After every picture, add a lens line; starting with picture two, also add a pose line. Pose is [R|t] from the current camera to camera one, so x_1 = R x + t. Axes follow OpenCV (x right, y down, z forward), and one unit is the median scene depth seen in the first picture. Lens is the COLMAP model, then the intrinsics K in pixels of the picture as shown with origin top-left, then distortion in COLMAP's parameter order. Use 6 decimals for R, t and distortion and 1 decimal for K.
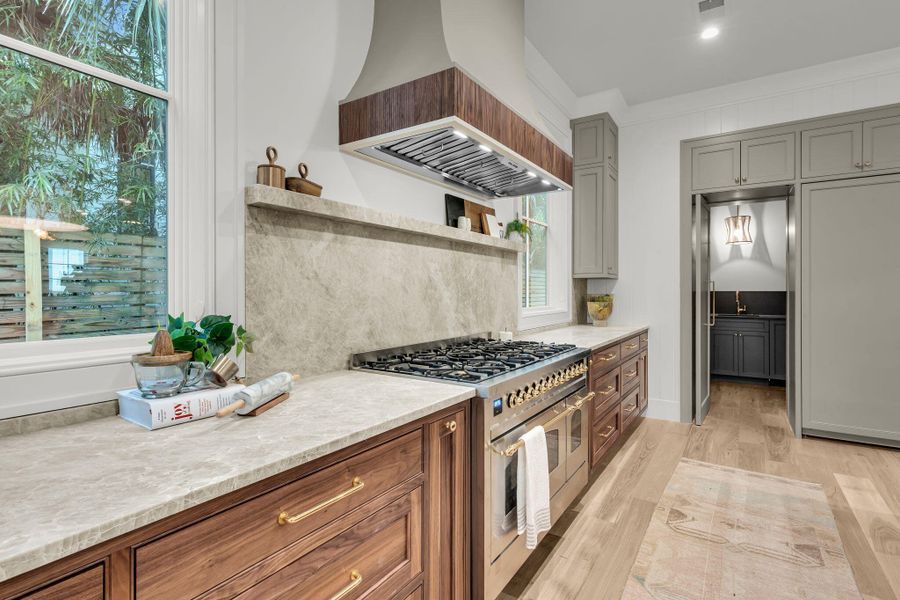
lens RADIAL K [[444.1, 0, 450.0], [0, 444.1, 300.0], [0, 0, 1]] dist [-0.003102, -0.000291]
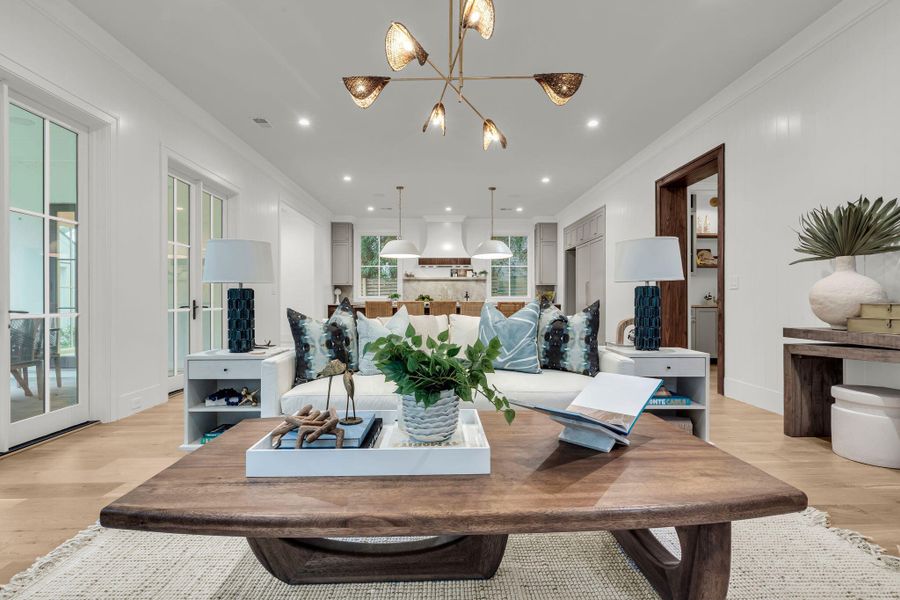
lens RADIAL K [[422.3, 0, 450.0], [0, 422.3, 300.0], [0, 0, 1]] dist [-0.002172, -0.000196]
pose [[0.585224, -0.001251, -0.810871, 4.766109], [-0.012714, 0.999862, -0.010719, 0.166084], [0.810772, 0.016583, 0.585127, -2.091088]]
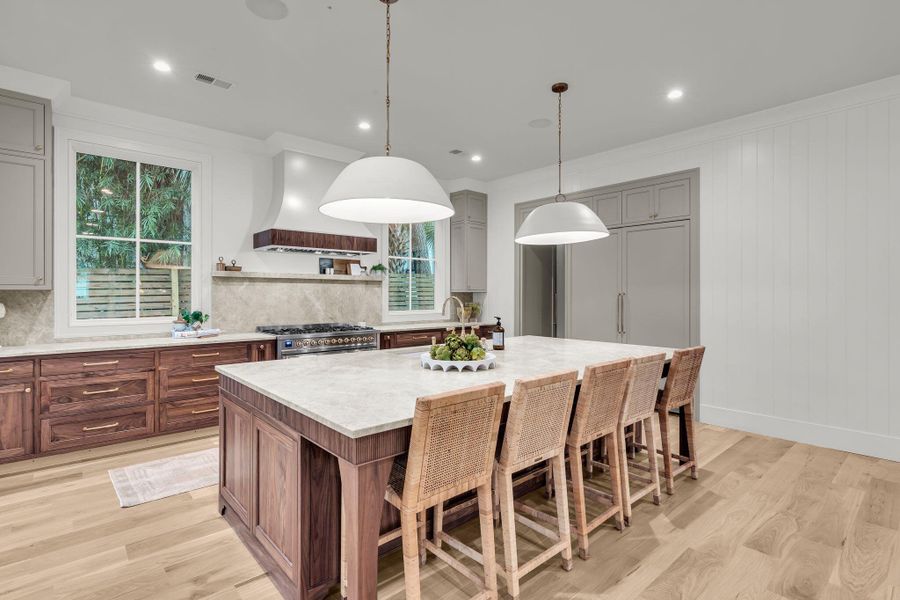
lens RADIAL K [[436.3, 0, 446.2], [0, 436.3, 302.6], [0, 0, 1]] dist [0.000127, -0.000223]
pose [[0.965195, 0.008428, -0.261395, 1.596000], [-0.008121, 0.999964, 0.002252, -0.039530], [0.261405, -0.000051, 0.965229, -1.275293]]
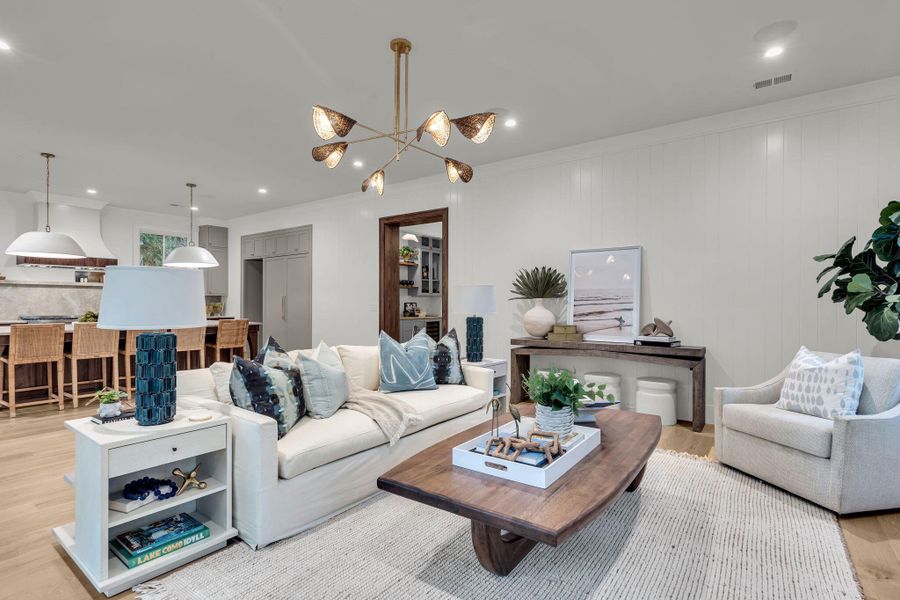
lens RADIAL K [[436.3, 0, 446.2], [0, 436.3, 302.6], [0, 0, 1]] dist [0.000127, -0.000223]
pose [[0.998998, 0.001517, -0.044734, 3.924167], [-0.002371, 0.999816, -0.019032, 0.062764], [0.044697, 0.019119, 0.998818, -2.867125]]
